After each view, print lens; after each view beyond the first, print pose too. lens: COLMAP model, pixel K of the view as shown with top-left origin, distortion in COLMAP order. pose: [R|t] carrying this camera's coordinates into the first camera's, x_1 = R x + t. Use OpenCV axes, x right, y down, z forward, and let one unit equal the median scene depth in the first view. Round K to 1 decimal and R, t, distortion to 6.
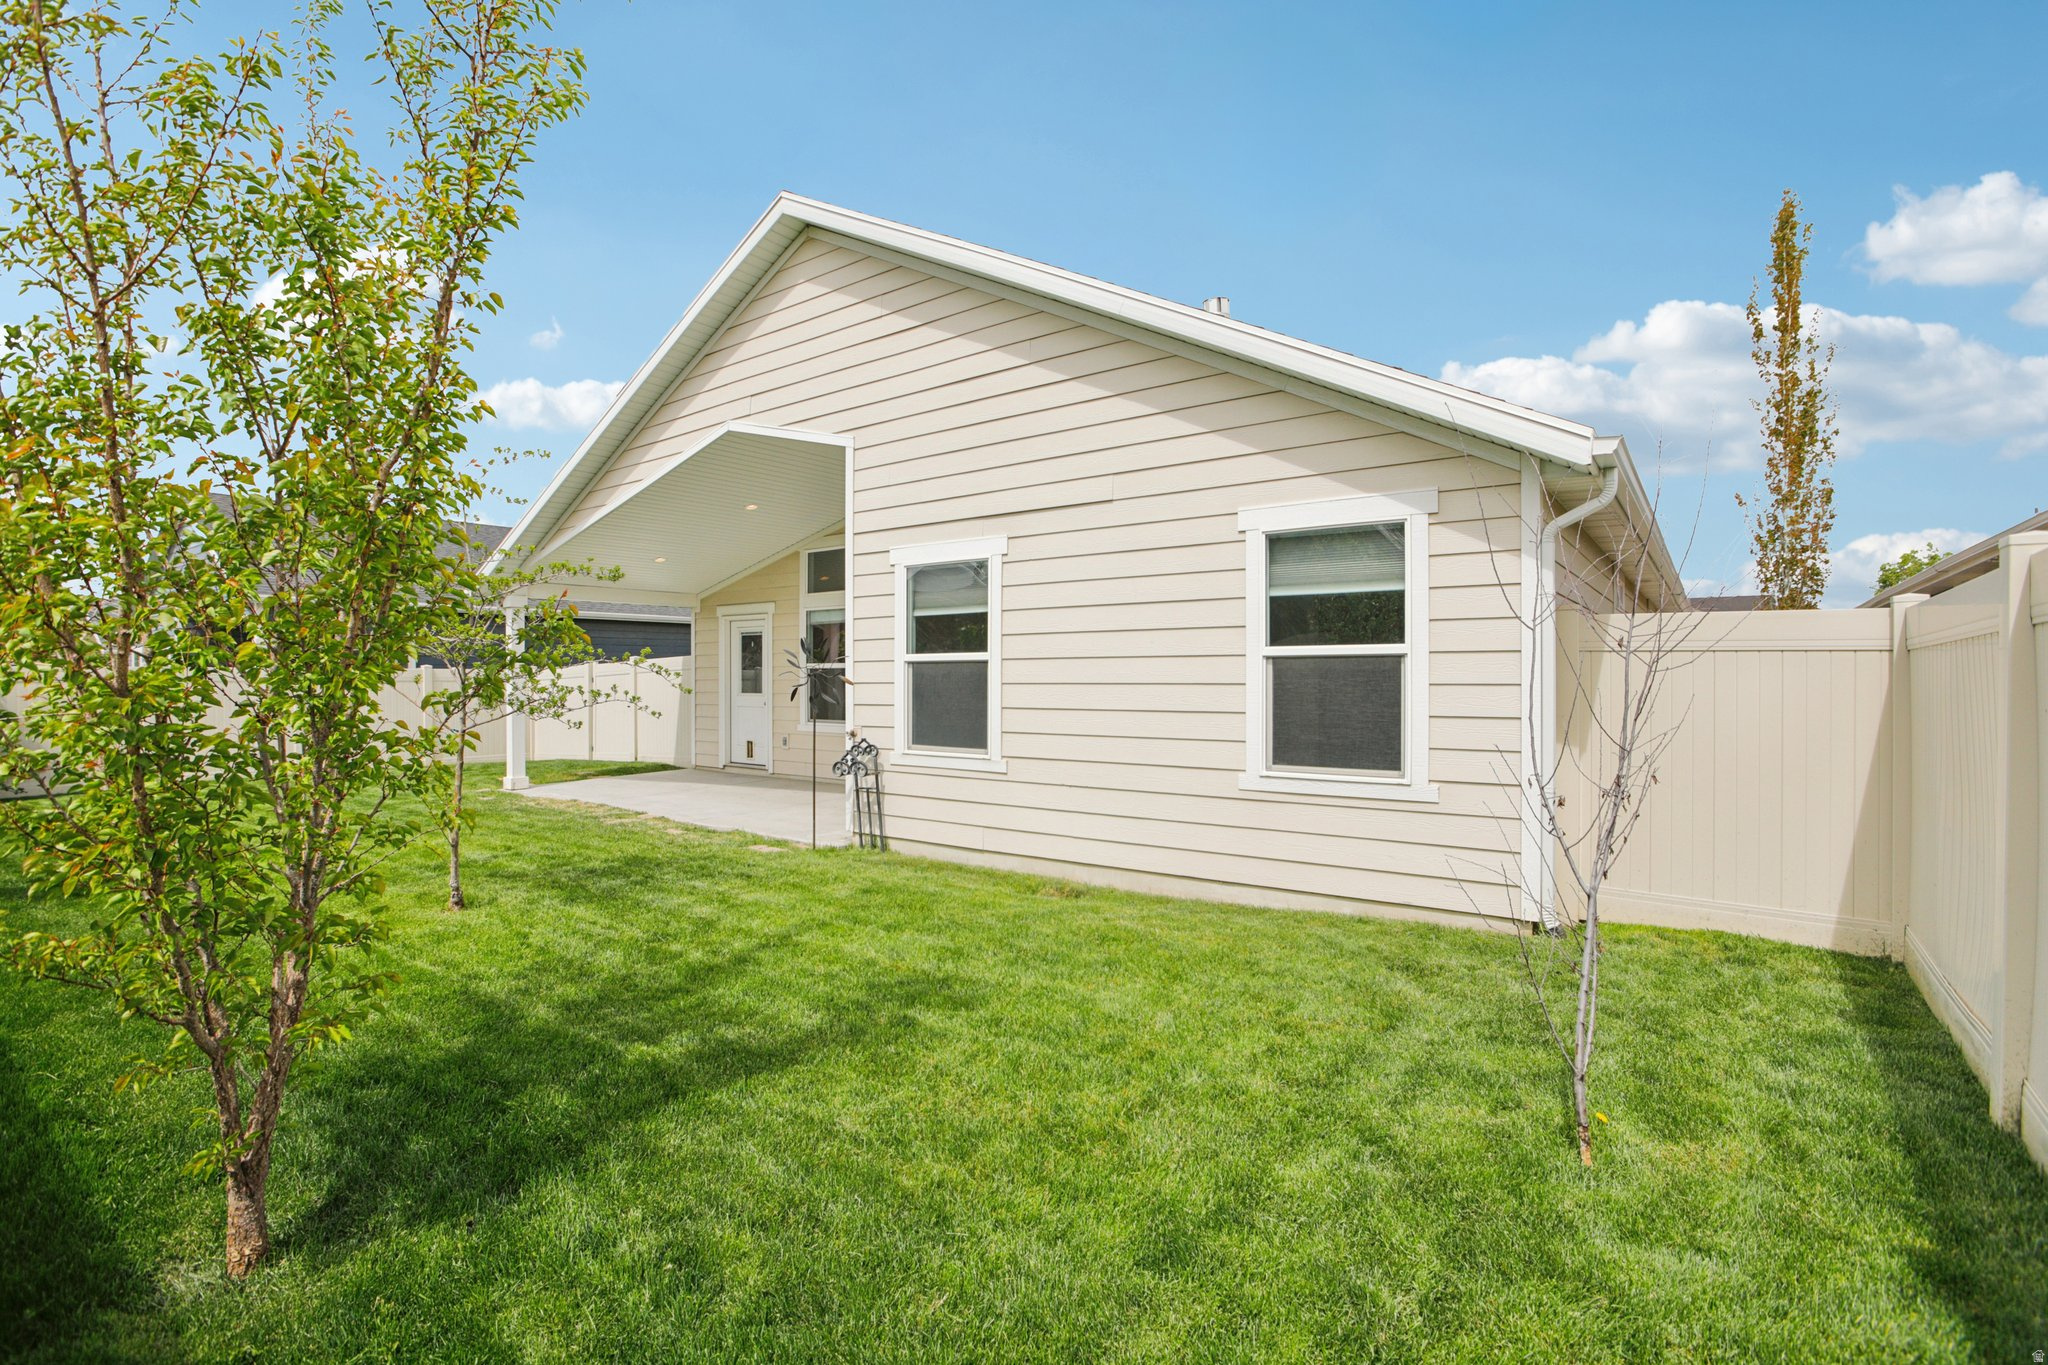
lens RADIAL K [[955.8, 0, 1027.6], [0, 955.8, 693.3], [0, 0, 1]] dist [-0.032634, 0.013215]
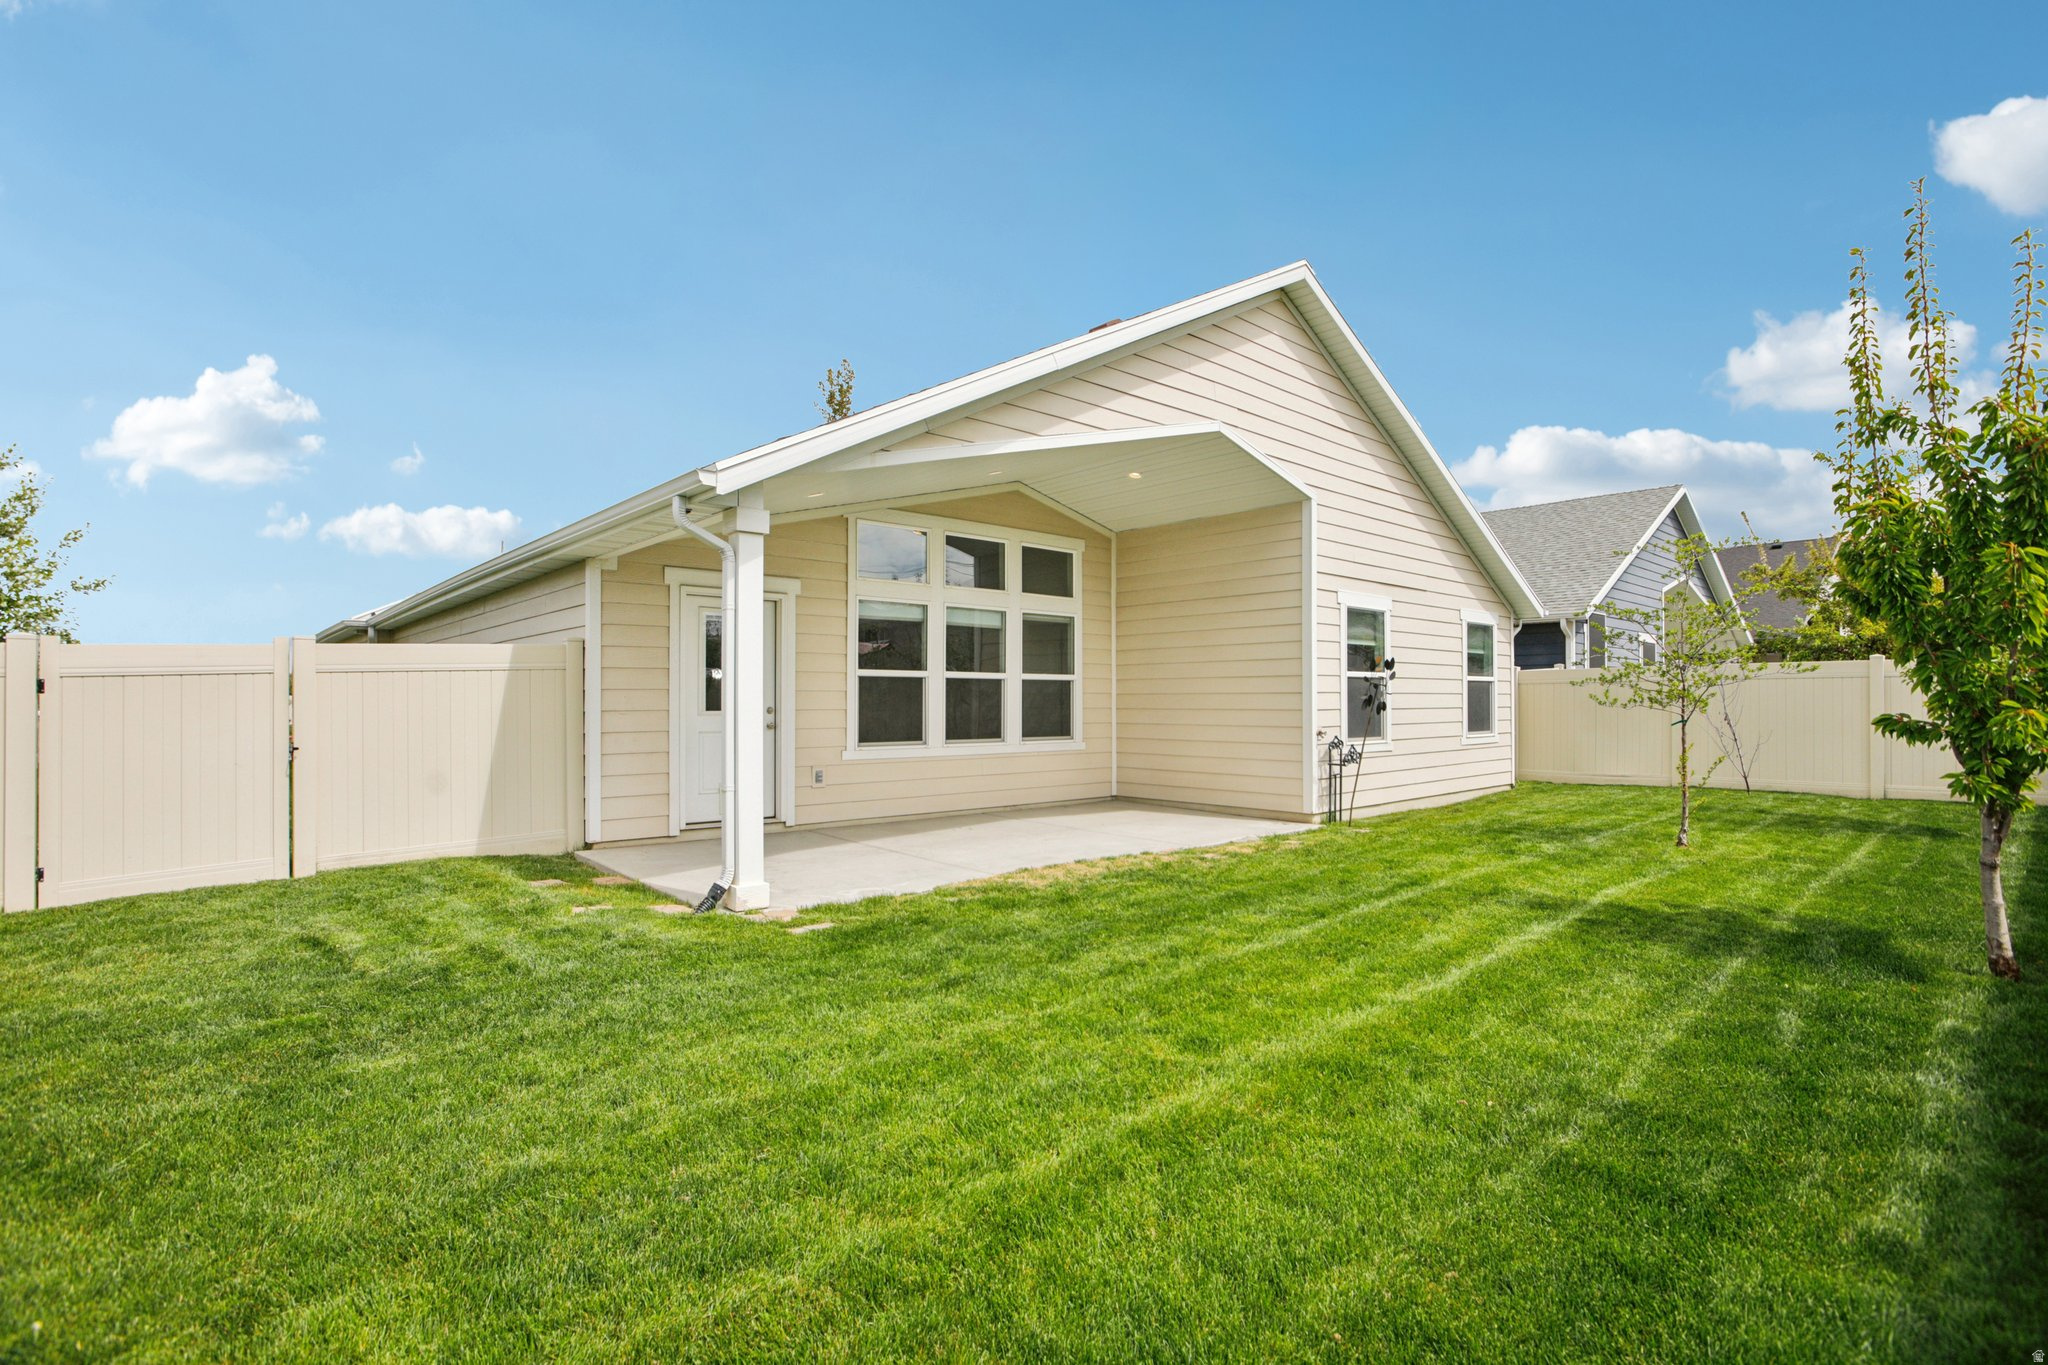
lens RADIAL K [[955.8, 0, 1027.6], [0, 955.8, 693.3], [0, 0, 1]] dist [-0.032634, 0.013215]
pose [[0.191738, 0.001851, 0.981444, -1.509636], [0.016320, 0.999854, -0.005074, -0.008895], [-0.981310, 0.016990, 0.191680, 1.169841]]
